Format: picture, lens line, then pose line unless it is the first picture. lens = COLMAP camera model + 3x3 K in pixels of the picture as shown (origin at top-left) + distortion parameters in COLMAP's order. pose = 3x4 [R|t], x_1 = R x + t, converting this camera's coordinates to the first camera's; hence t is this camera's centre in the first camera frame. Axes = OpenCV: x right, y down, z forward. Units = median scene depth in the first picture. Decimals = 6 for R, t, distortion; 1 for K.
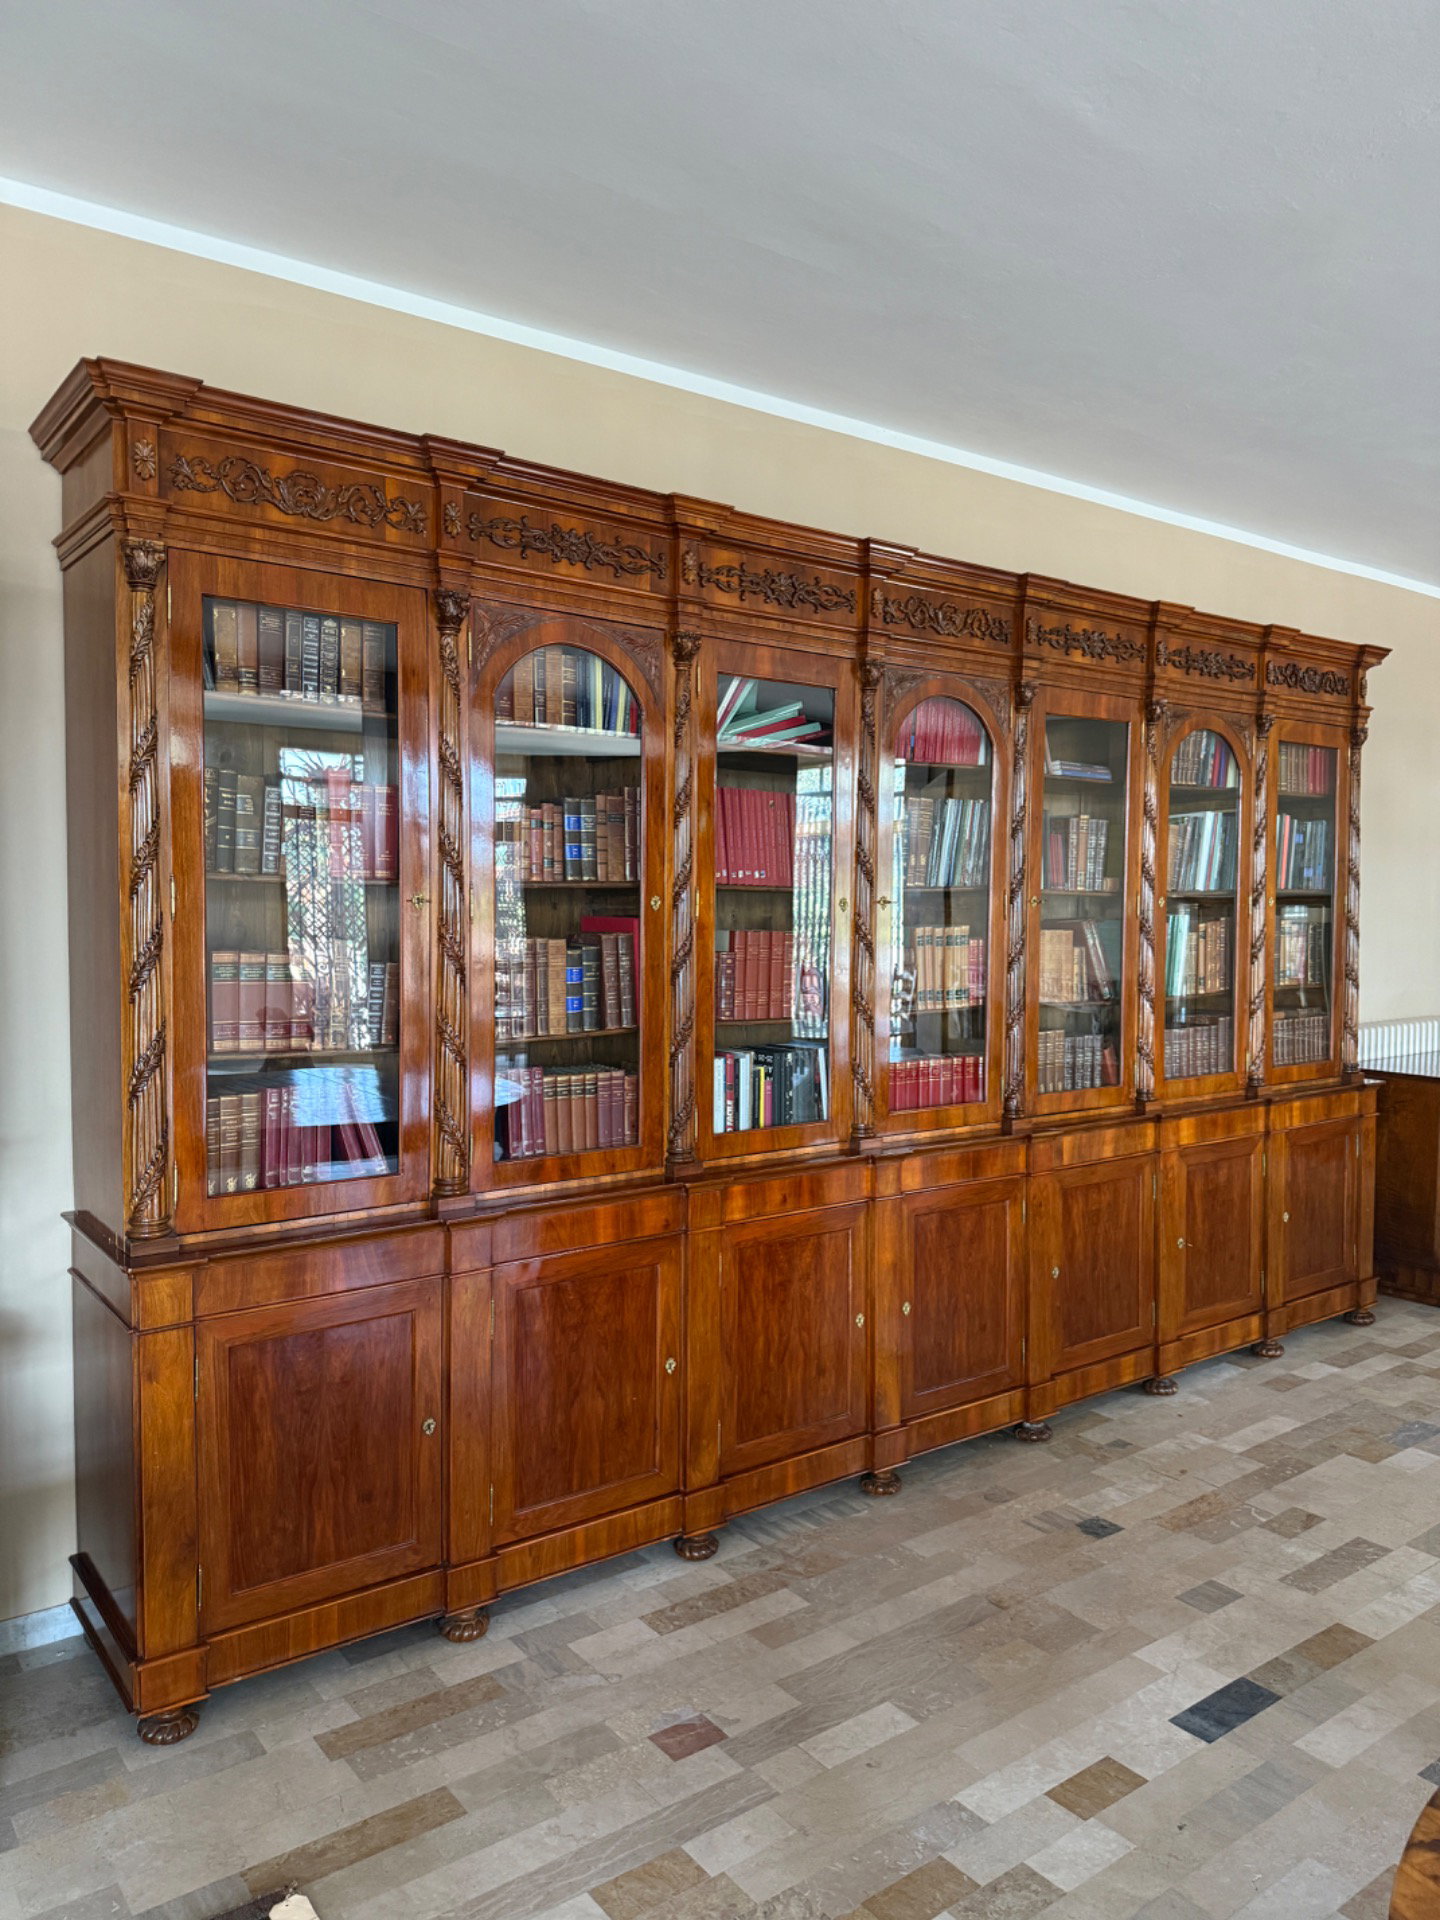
lens RADIAL K [[1335.6, 0, 720.8], [0, 1335.6, 963.5], [0, 0, 1]] dist [0.181528, -0.380293]
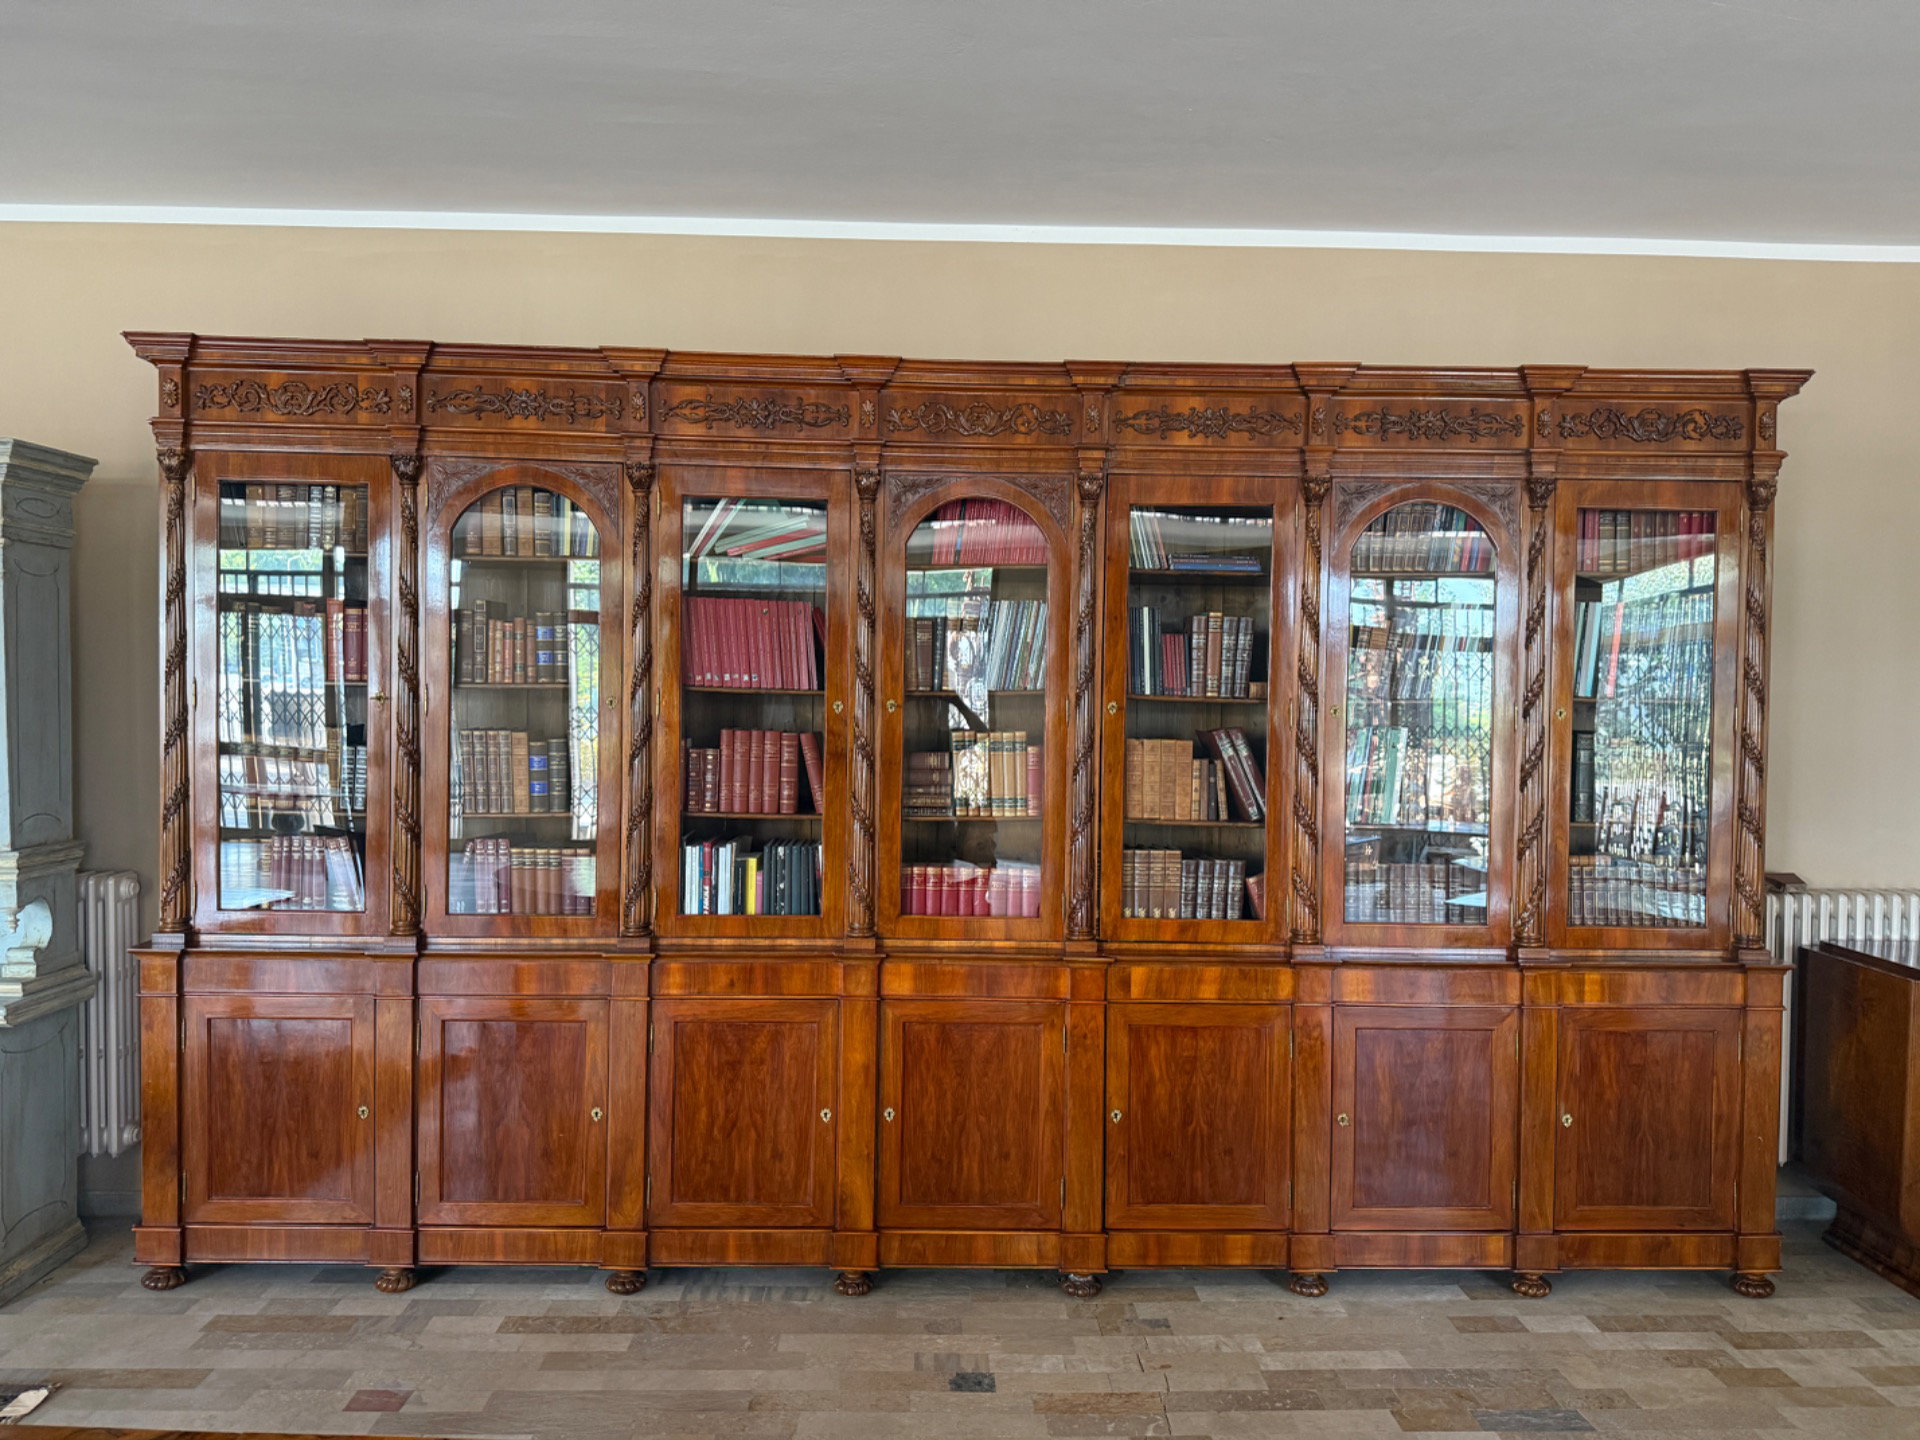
lens RADIAL K [[1353.9, 0, 960.0], [0, 1353.9, 720.0], [0, 0, 1]] dist [0.124197, -0.219769]
pose [[0.817083, 0.020847, -0.576142, 0.705230], [-0.038439, 0.999092, -0.018362, -0.017039], [0.575237, 0.037150, 0.817143, 0.186922]]
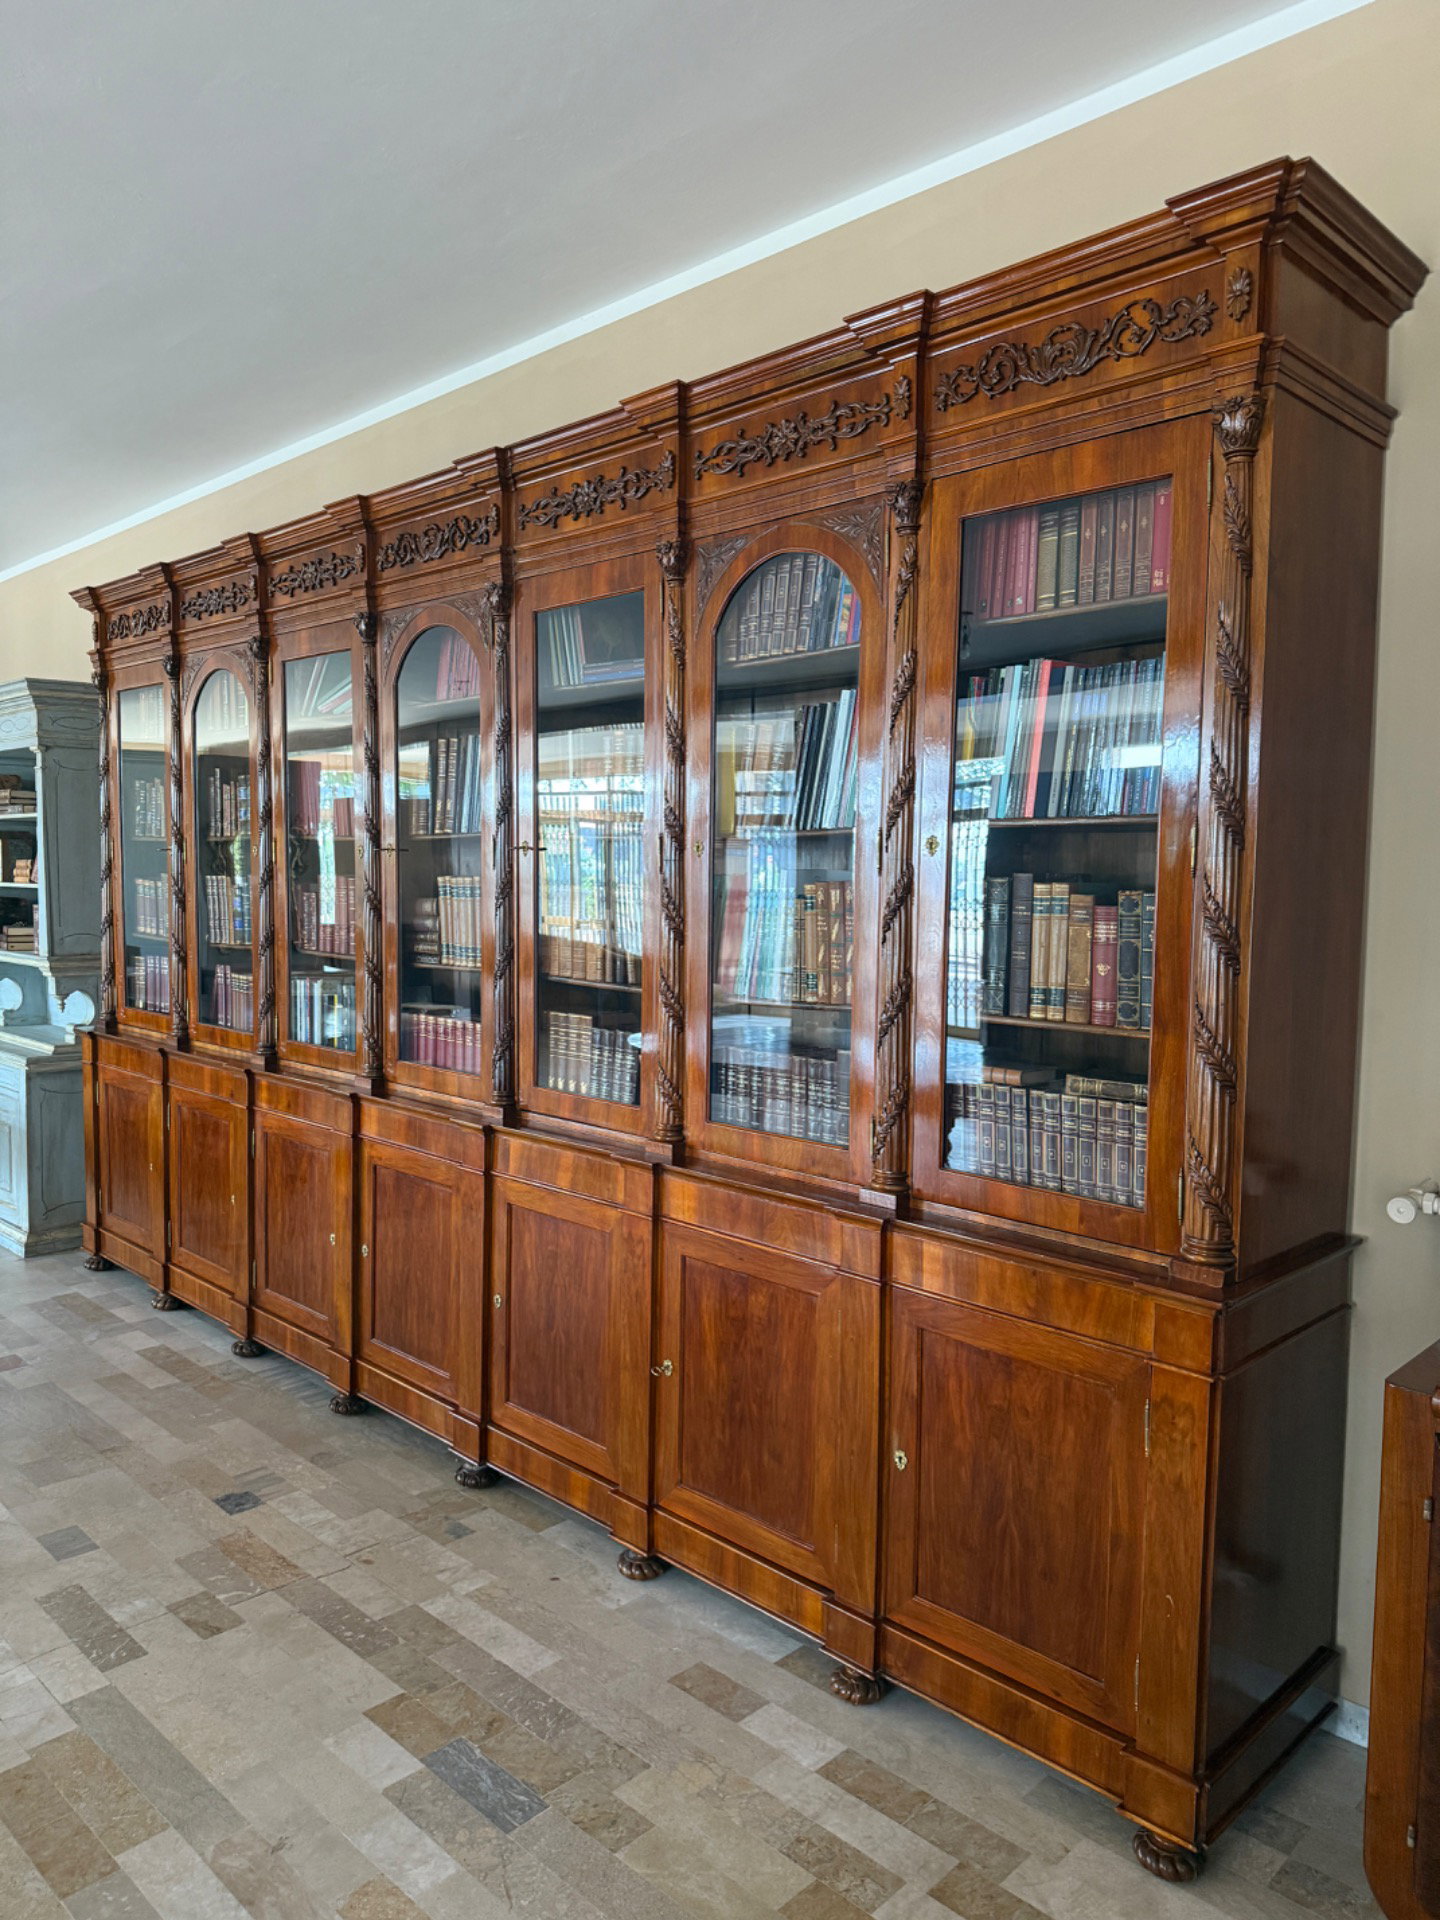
lens RADIAL K [[1335.6, 0, 720.8], [0, 1335.6, 963.5], [0, 0, 1]] dist [0.181528, -0.380293]
pose [[0.146109, 0.063169, -0.987250, 1.093829], [-0.059742, 0.996701, 0.054932, -0.029117], [0.987463, 0.050954, 0.149400, 1.032794]]
